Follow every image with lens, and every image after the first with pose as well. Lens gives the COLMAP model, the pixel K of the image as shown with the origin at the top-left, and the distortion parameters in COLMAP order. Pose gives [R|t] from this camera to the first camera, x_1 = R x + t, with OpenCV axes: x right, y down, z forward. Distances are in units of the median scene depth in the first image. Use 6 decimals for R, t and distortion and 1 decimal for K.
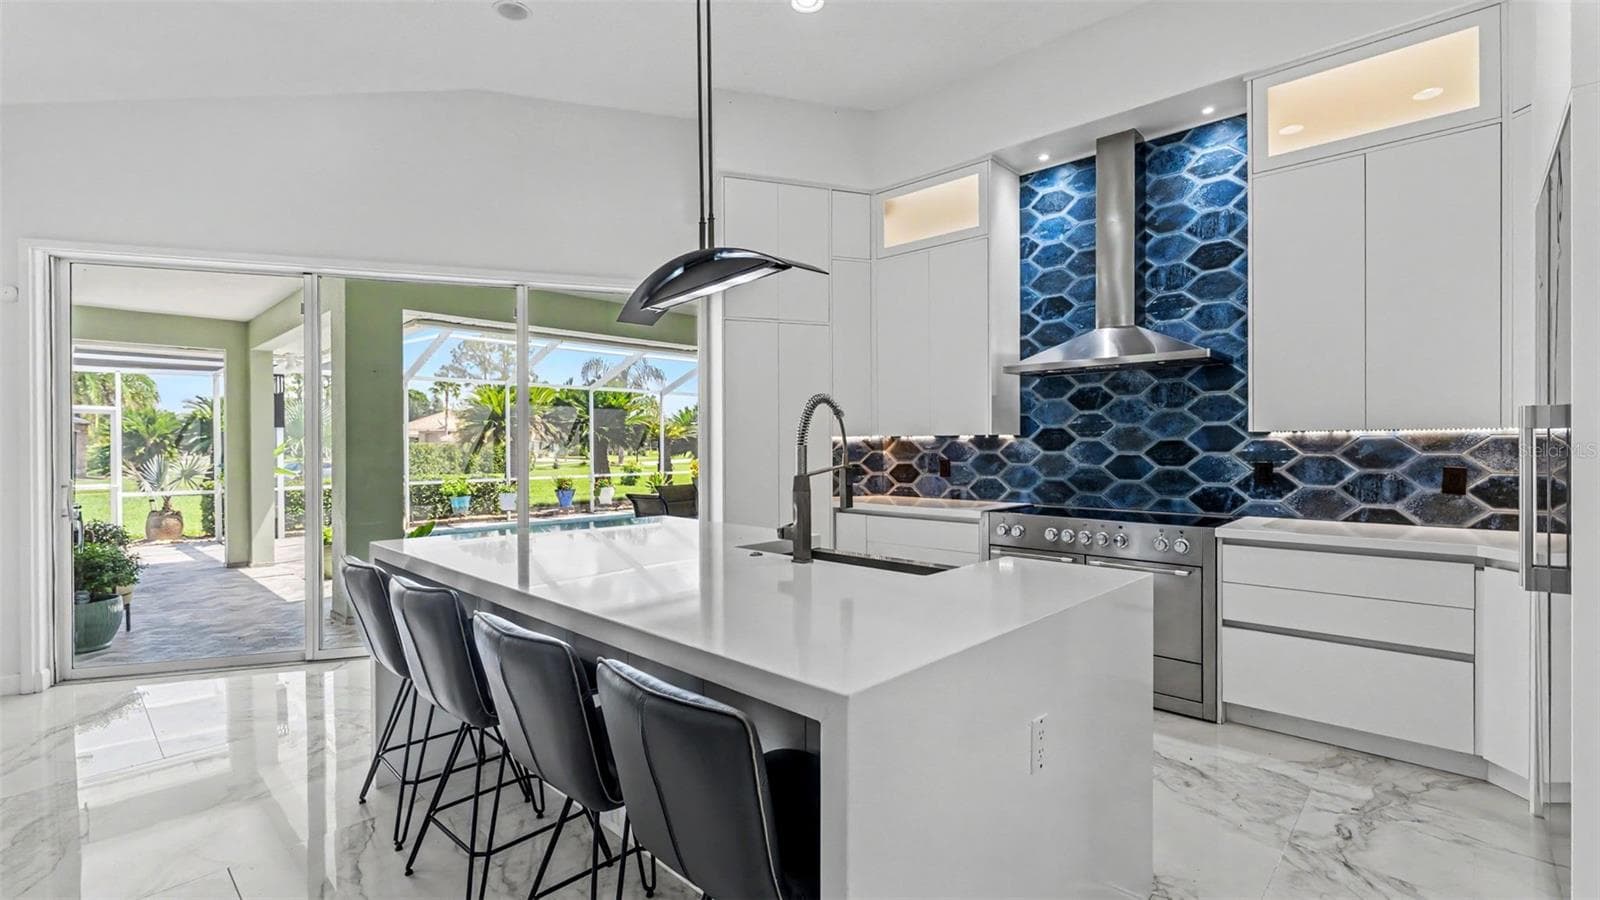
lens RADIAL K [[737.1, 0, 796.6], [0, 737.1, 447.8], [0, 0, 1]] dist [-0.000520, -0.000048]
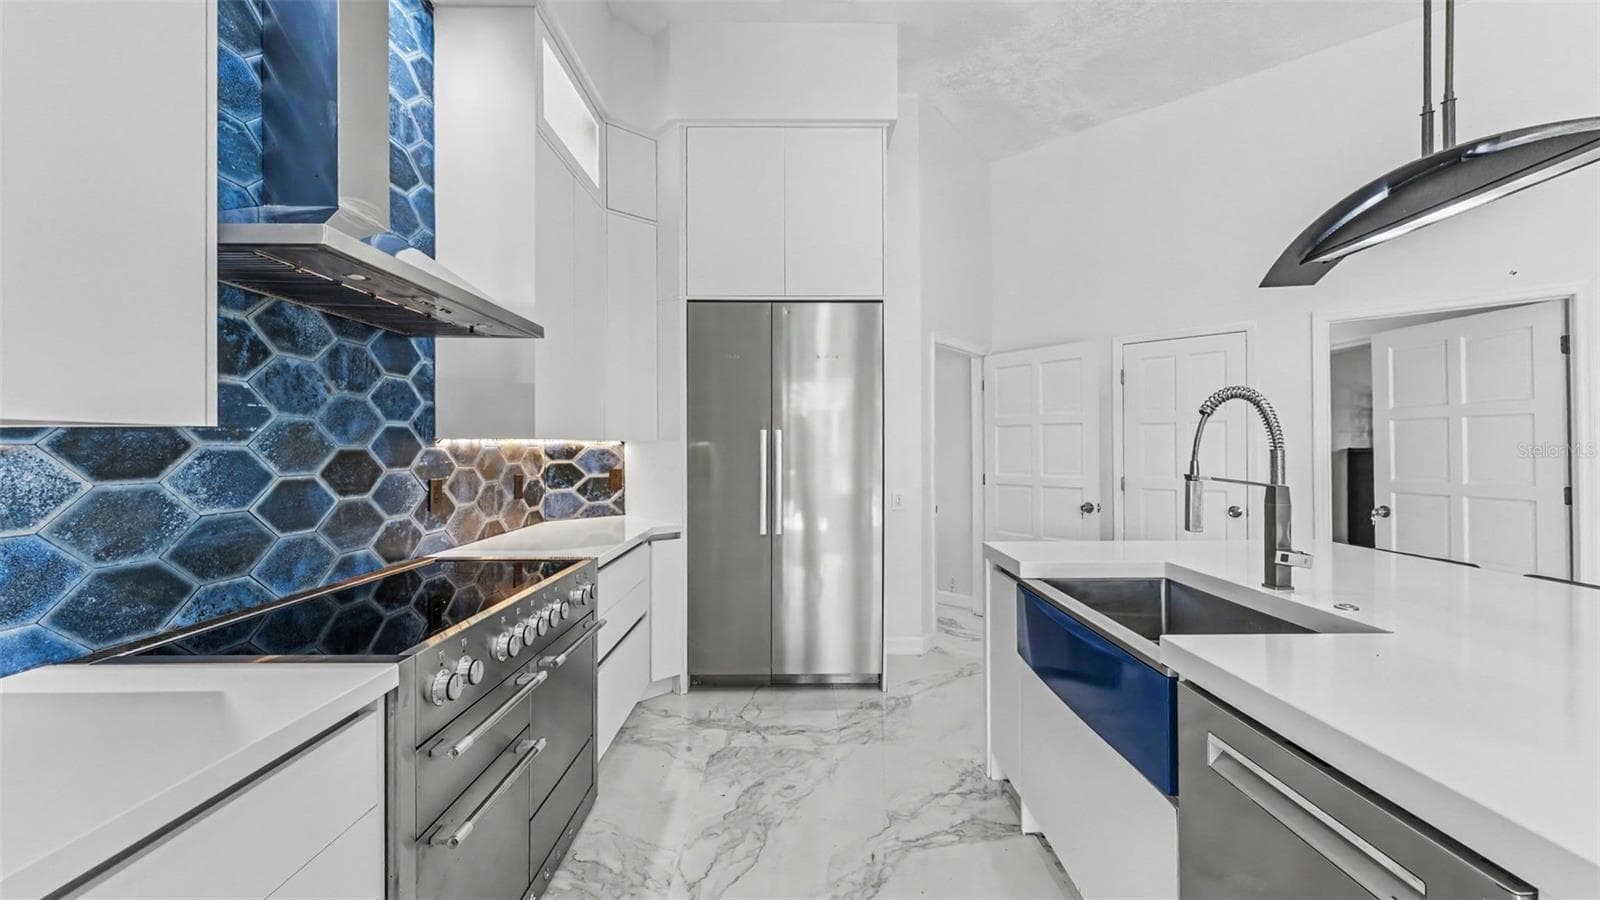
lens RADIAL K [[639.5, 0, 805.6], [0, 639.5, 444.3], [0, 0, 1]] dist [0.002334, -0.000822]
pose [[-0.702133, 0.010879, 0.711963, -0.080139], [0.009615, 0.999937, -0.005797, -0.007559], [-0.711981, 0.002775, -0.702193, 1.073800]]
